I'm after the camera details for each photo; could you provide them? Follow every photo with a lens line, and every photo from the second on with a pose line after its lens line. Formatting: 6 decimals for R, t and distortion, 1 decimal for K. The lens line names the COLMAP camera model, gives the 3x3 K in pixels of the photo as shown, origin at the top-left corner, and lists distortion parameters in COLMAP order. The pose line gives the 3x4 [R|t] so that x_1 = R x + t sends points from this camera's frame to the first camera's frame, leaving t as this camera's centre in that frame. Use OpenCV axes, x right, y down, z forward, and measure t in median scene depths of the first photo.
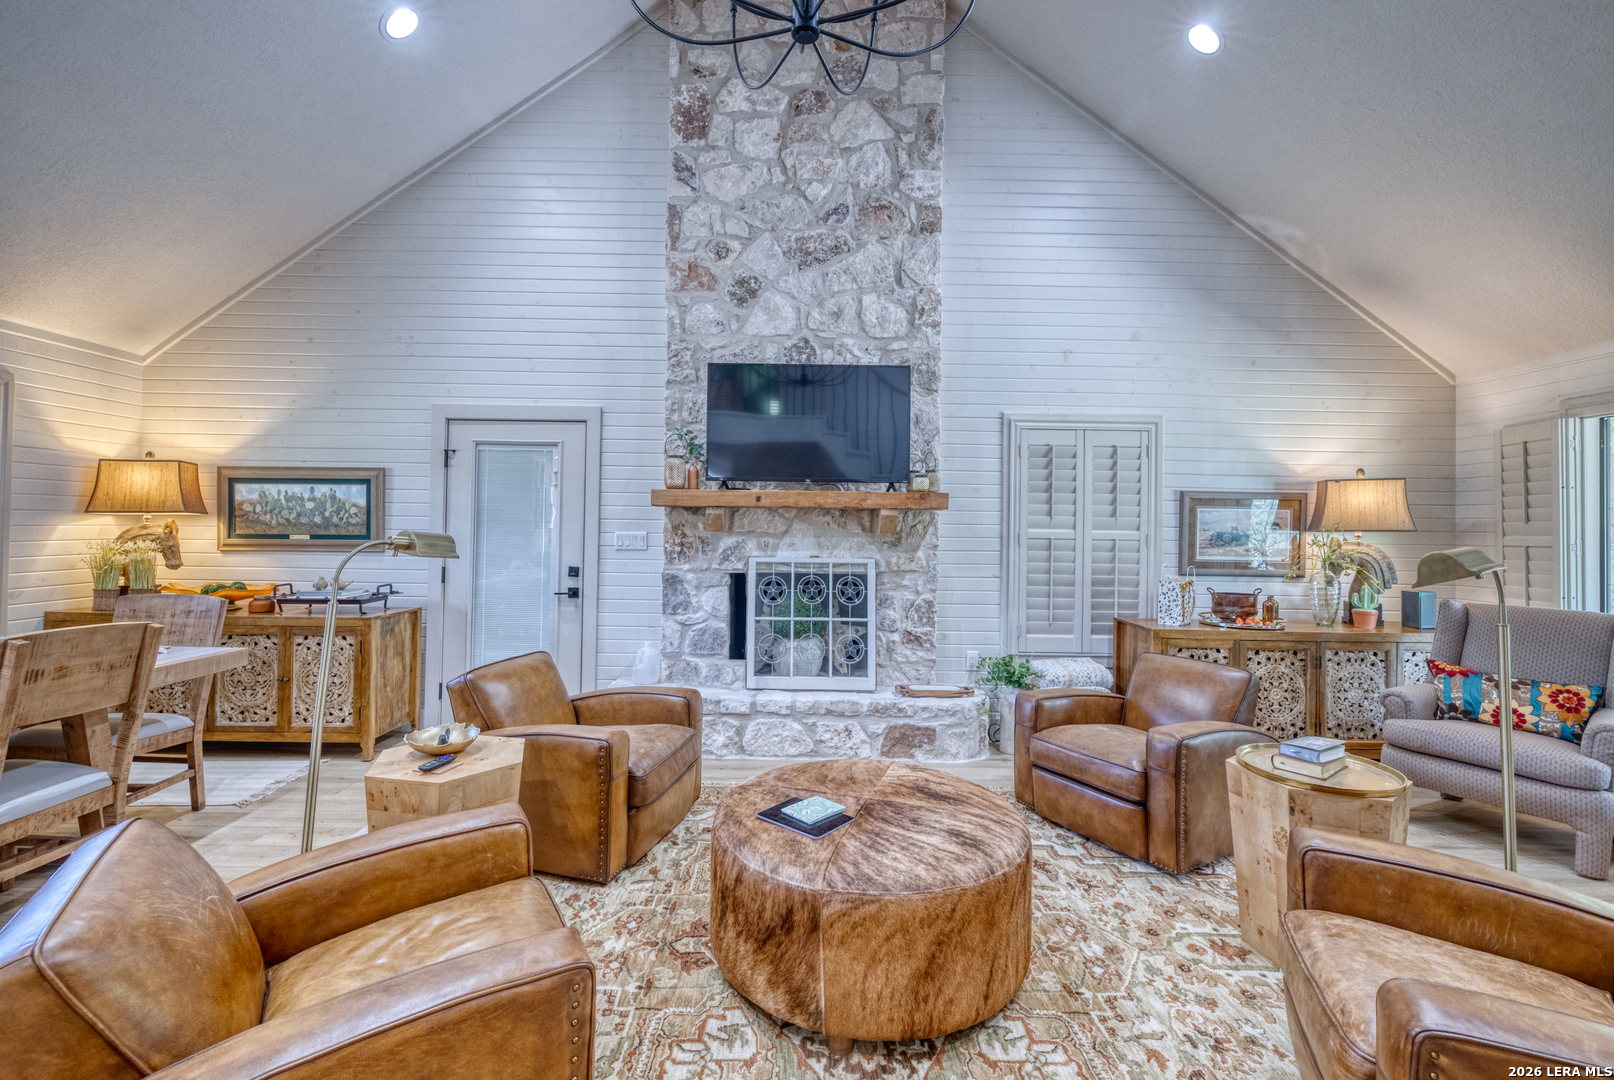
lens RADIAL K [[692.1, 0, 806.2], [0, 692.1, 506.4], [0, 0, 1]] dist [-0.001501, 0.000030]
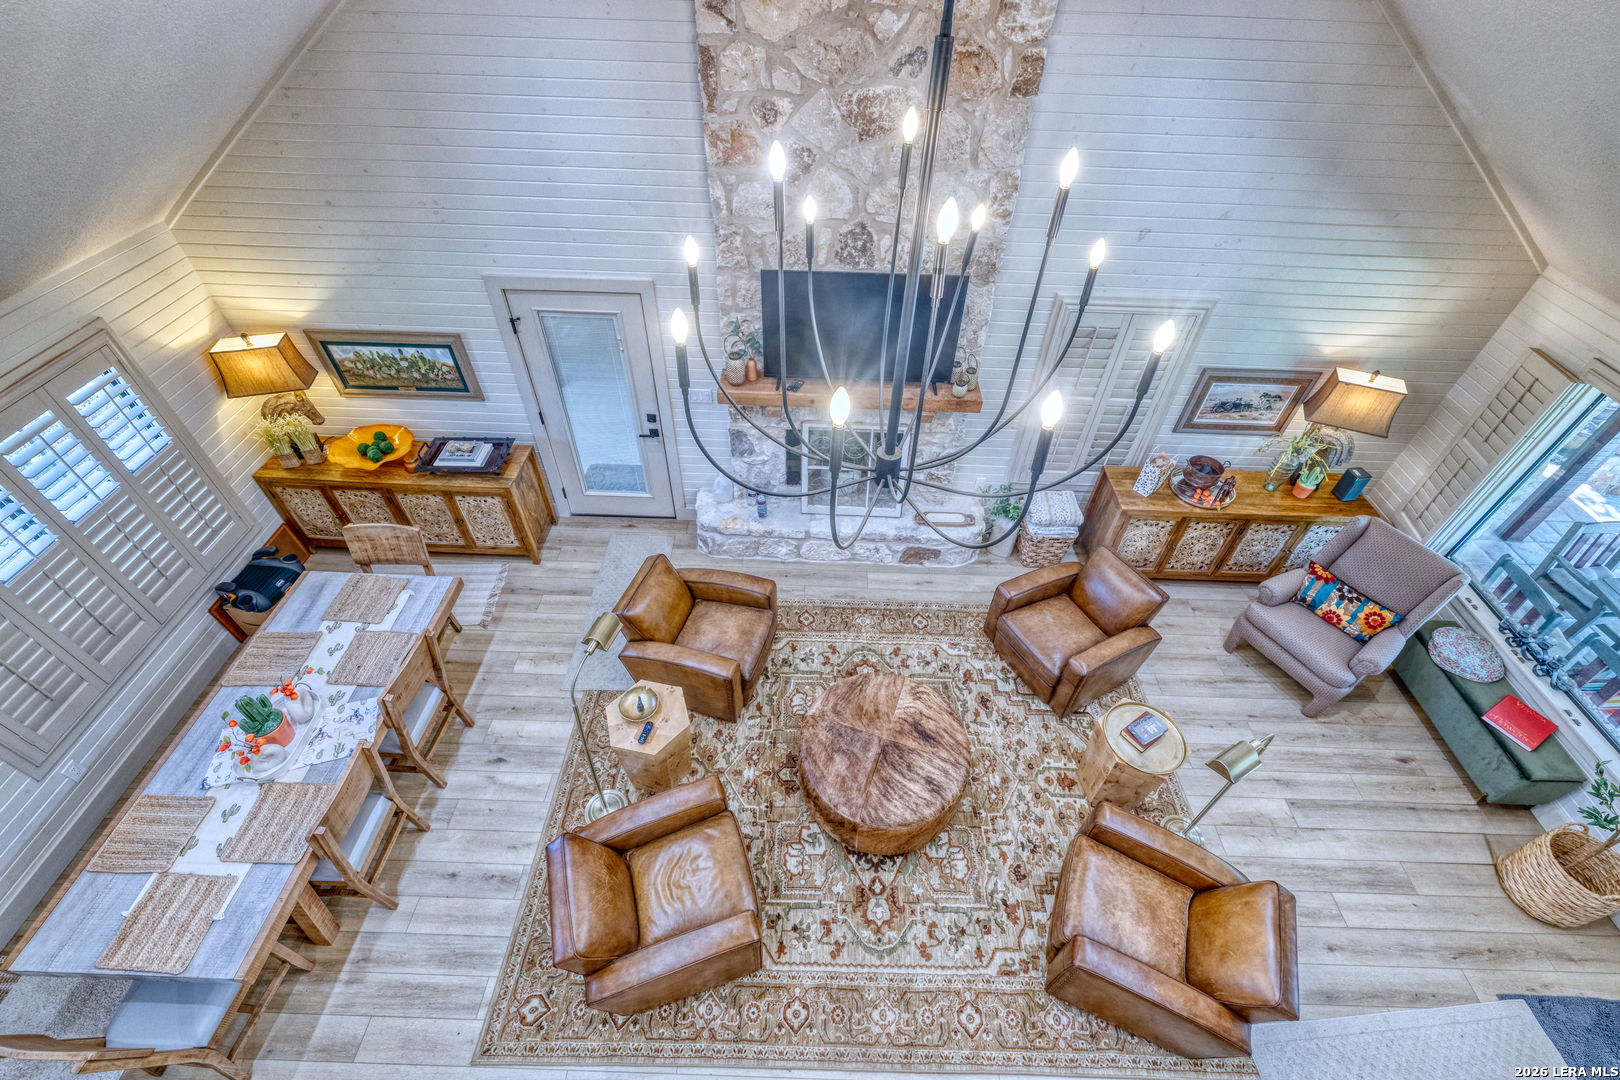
lens RADIAL K [[680.2, 0, 815.8], [0, 680.2, 522.1], [0, 0, 1]] dist [-0.001829, 0.000038]
pose [[0.999564, 0.027583, -0.010507, -0.043335], [-0.012224, 0.710859, 0.703228, -0.600058], [0.026866, -0.702794, 0.710886, 0.069854]]
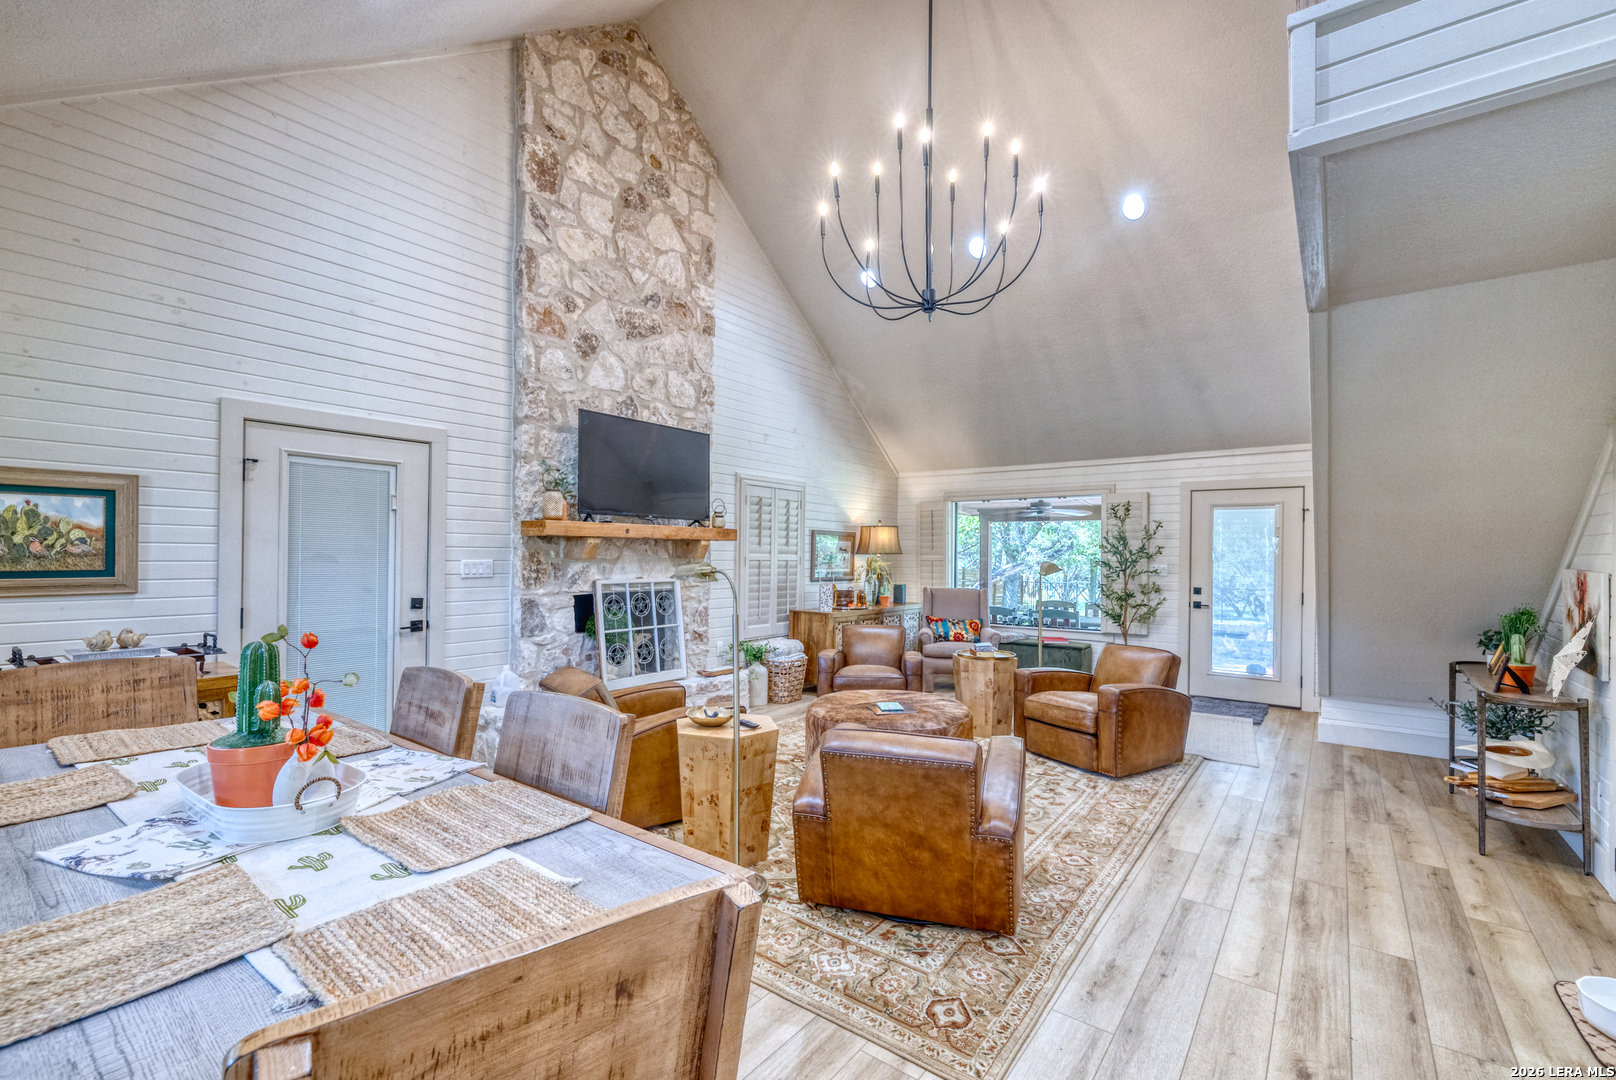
lens RADIAL K [[685.9, 0, 808.0], [0, 685.9, 540.0], [0, 0, 1]] dist [0.000206, 0.000229]
pose [[0.613579, 0.008264, 0.789590, -0.755398], [-0.023464, 0.999694, 0.007771, -0.010899], [-0.789285, -0.023295, 0.613585, 0.018930]]
